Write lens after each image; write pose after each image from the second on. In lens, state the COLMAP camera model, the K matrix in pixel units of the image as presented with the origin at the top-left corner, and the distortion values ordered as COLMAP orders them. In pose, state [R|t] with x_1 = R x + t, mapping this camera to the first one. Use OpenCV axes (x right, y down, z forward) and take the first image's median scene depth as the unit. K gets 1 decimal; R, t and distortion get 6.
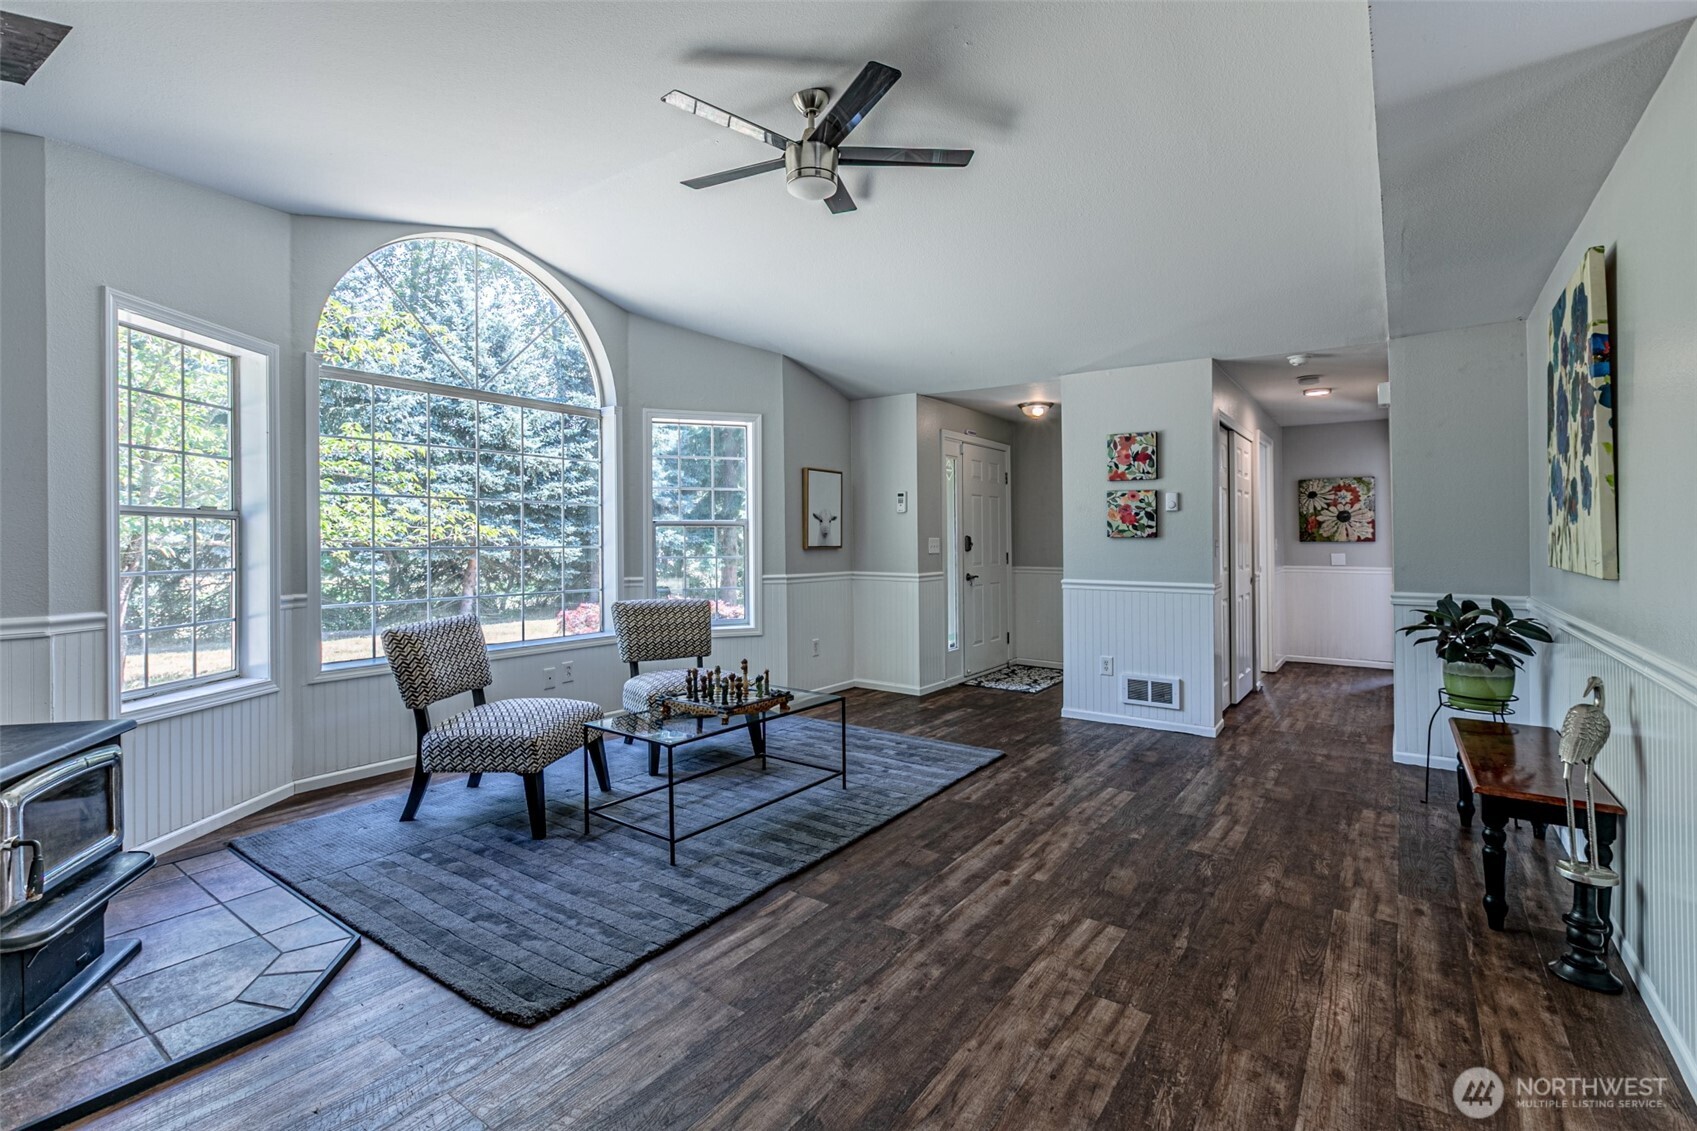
lens RADIAL K [[785.3, 0, 840.8], [0, 785.3, 549.0], [0, 0, 1]] dist [0.000966, -0.000936]
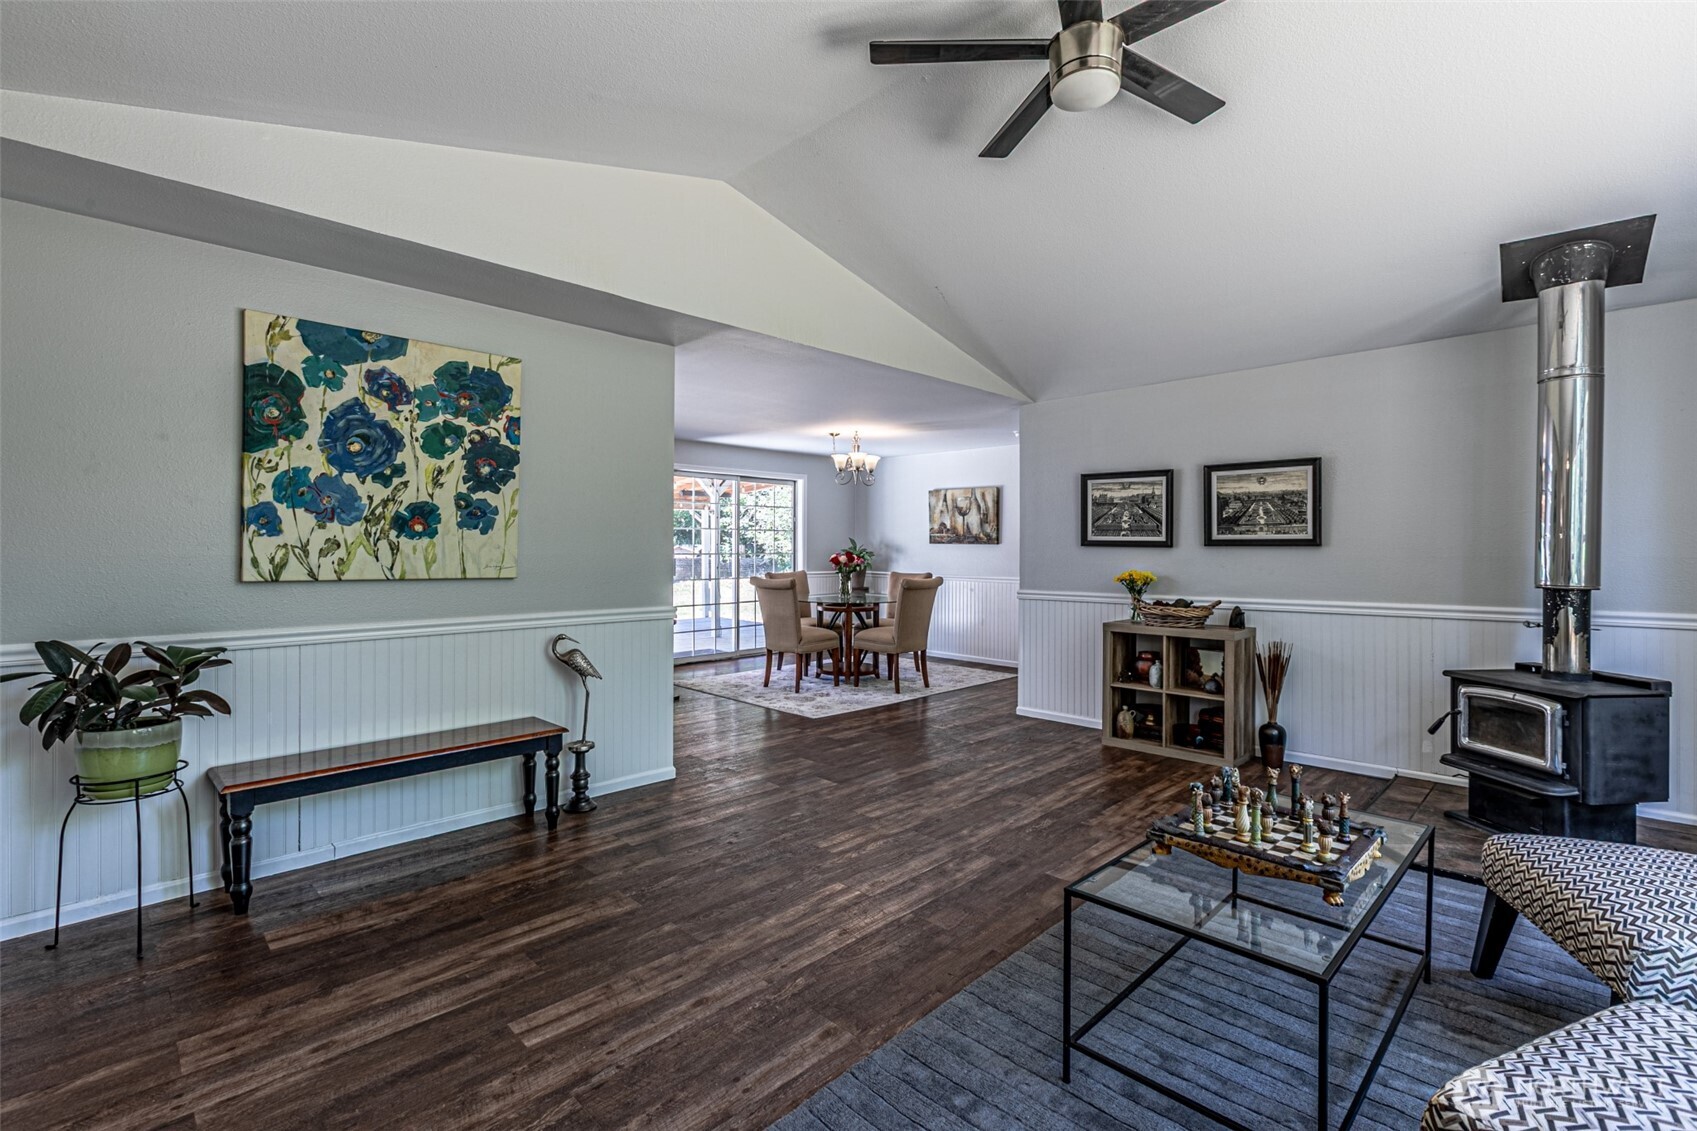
lens RADIAL K [[760.7, 0, 836.8], [0, 760.7, 583.3], [0, 0, 1]] dist [-0.000914, 0.000345]
pose [[-0.983683, -0.010426, 0.179609, 0.058280], [0.000319, 0.998217, 0.059694, -0.024133], [-0.179911, 0.058777, -0.981925, 1.390664]]
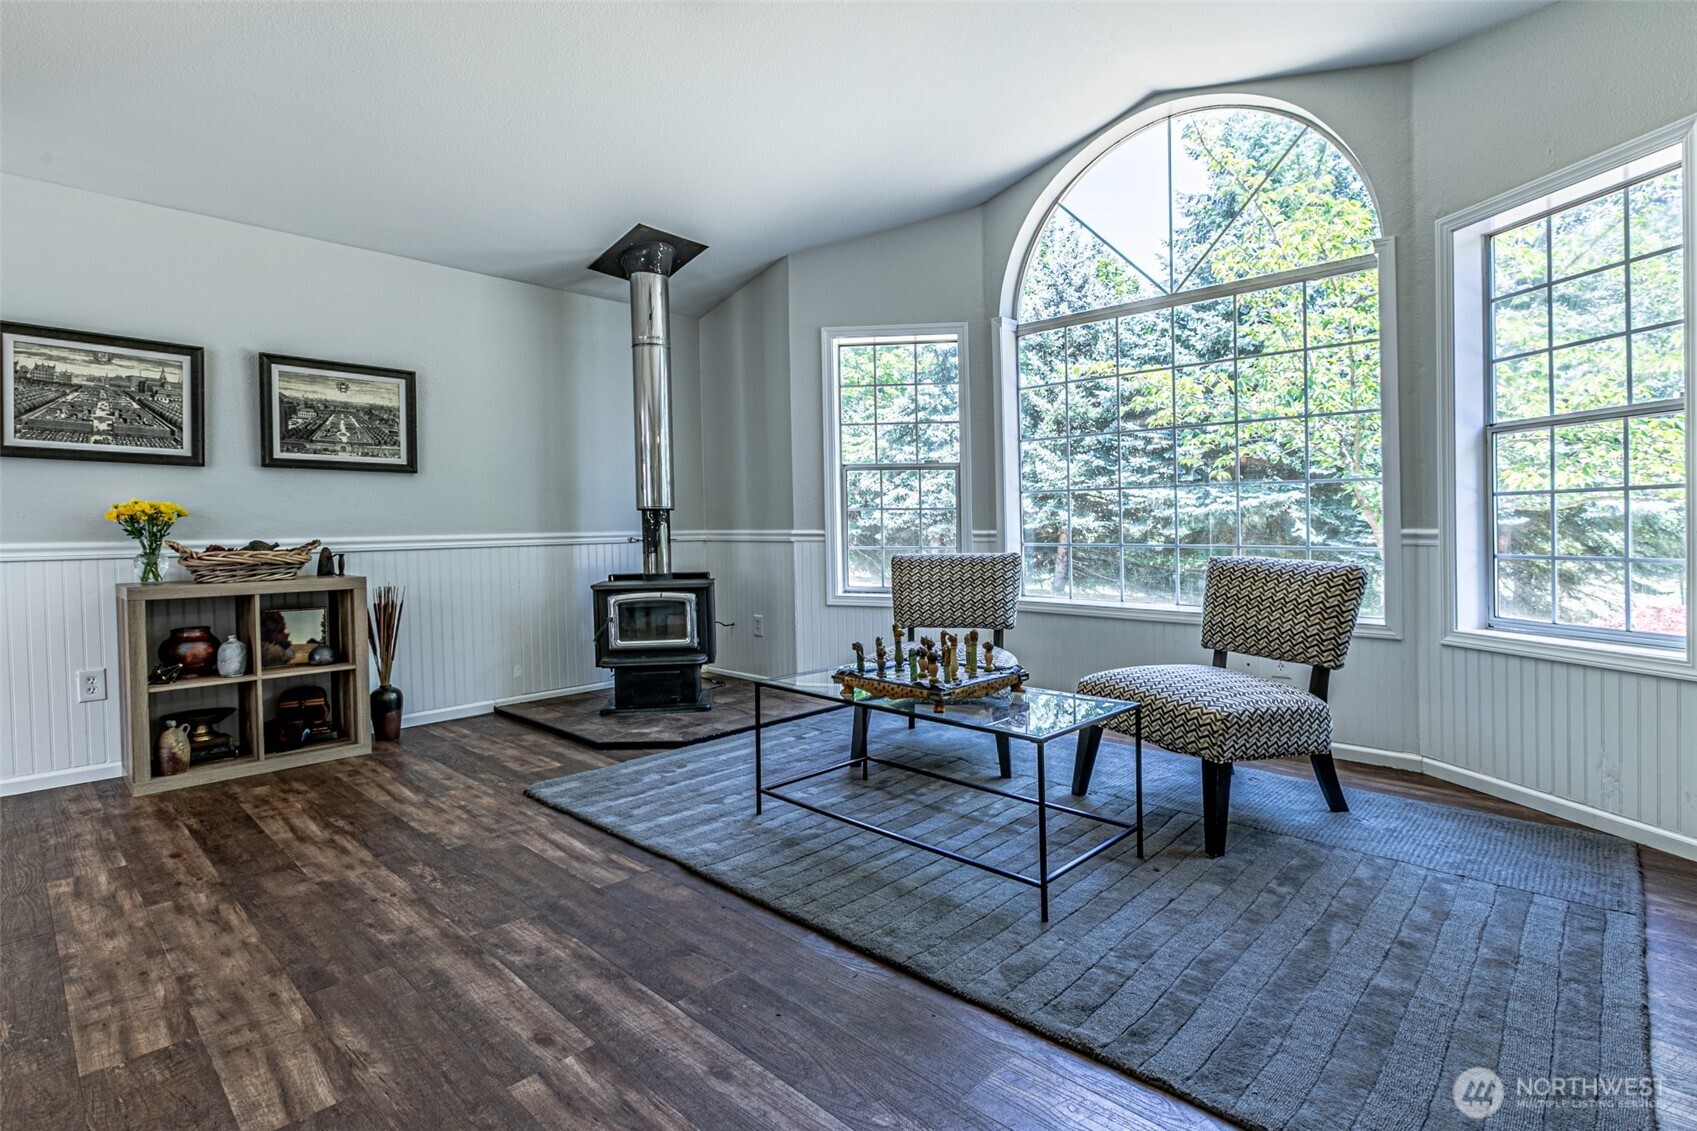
lens RADIAL K [[829.2, 0, 857.6], [0, 829.2, 544.7], [0, 0, 1]] dist [0.003390, -0.001187]
pose [[-0.147084, 0.018694, -0.988947, 0.516157], [-0.006829, 0.999778, 0.019915, 0.051622], [0.989100, 0.009683, -0.146924, 0.909051]]
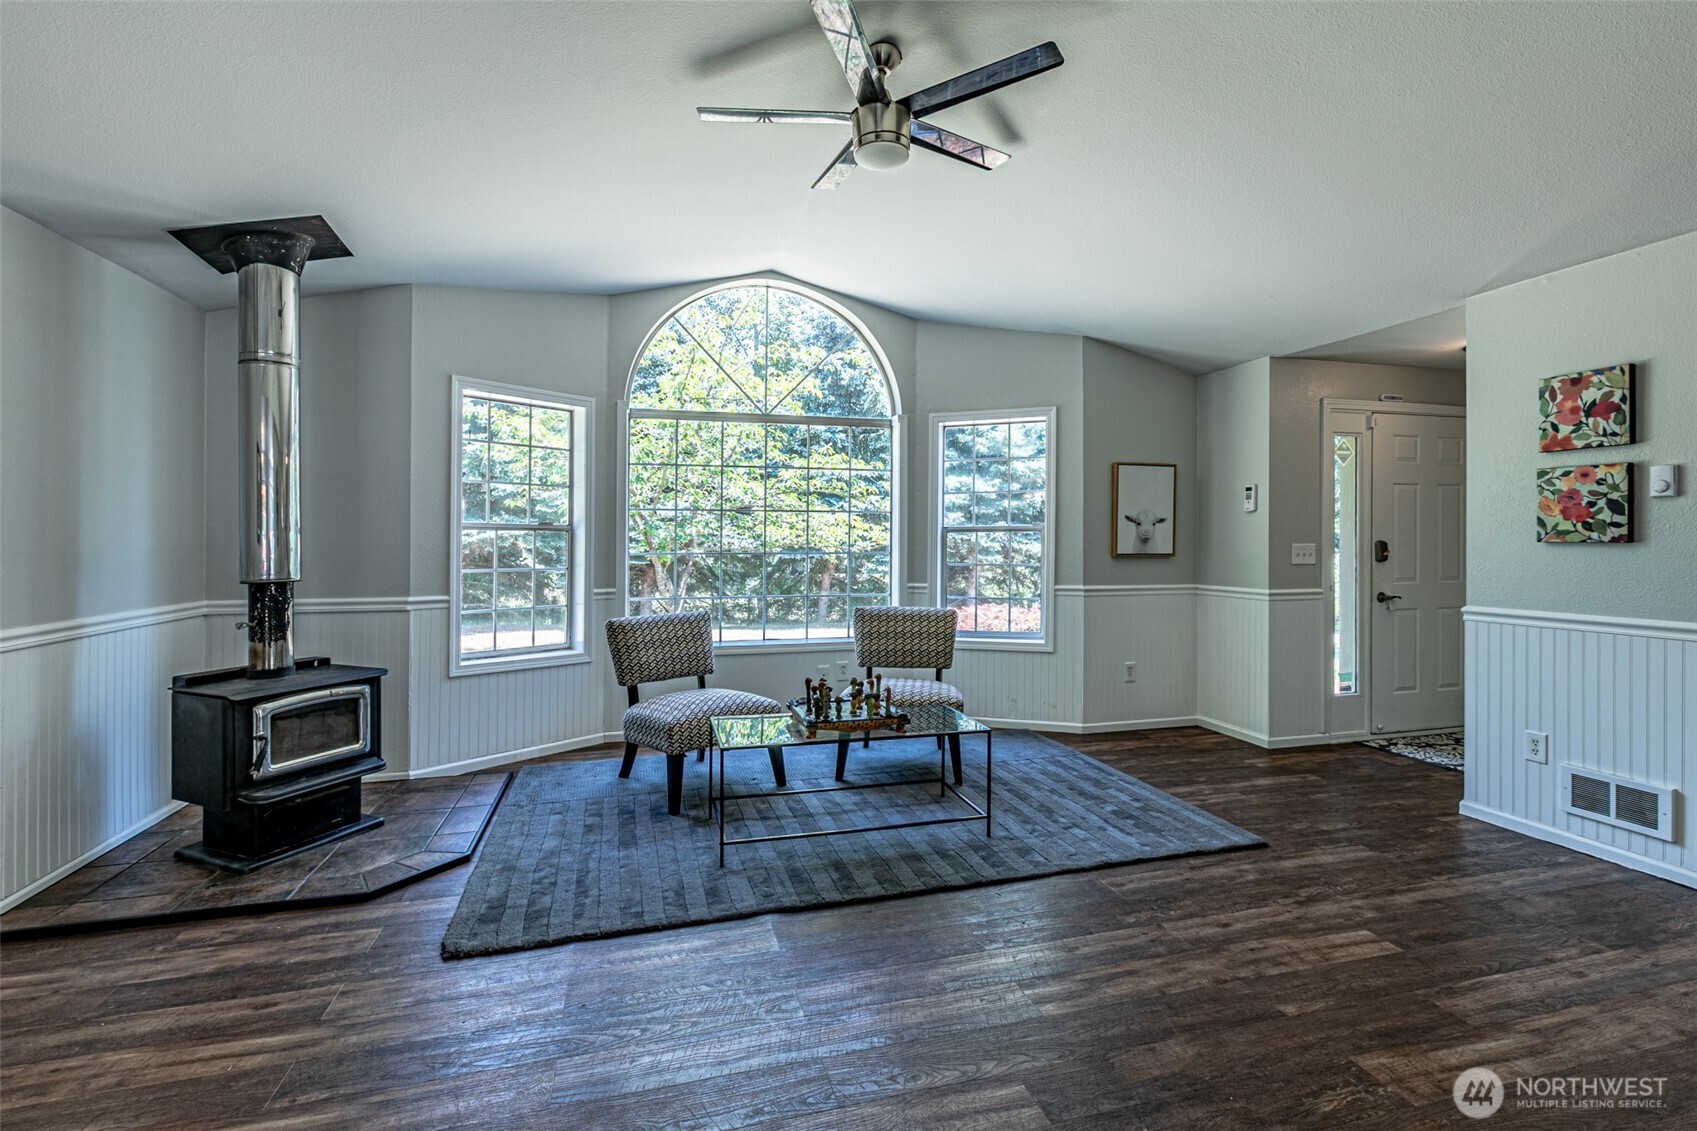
lens RADIAL K [[785.3, 0, 862.4], [0, 785.3, 556.2], [0, 0, 1]] dist [0.000966, -0.000936]
pose [[0.781757, 0.008444, -0.623526, 0.407411], [-0.006248, 0.999964, 0.005708, -0.005457], [0.623552, -0.000567, 0.781782, 0.227860]]
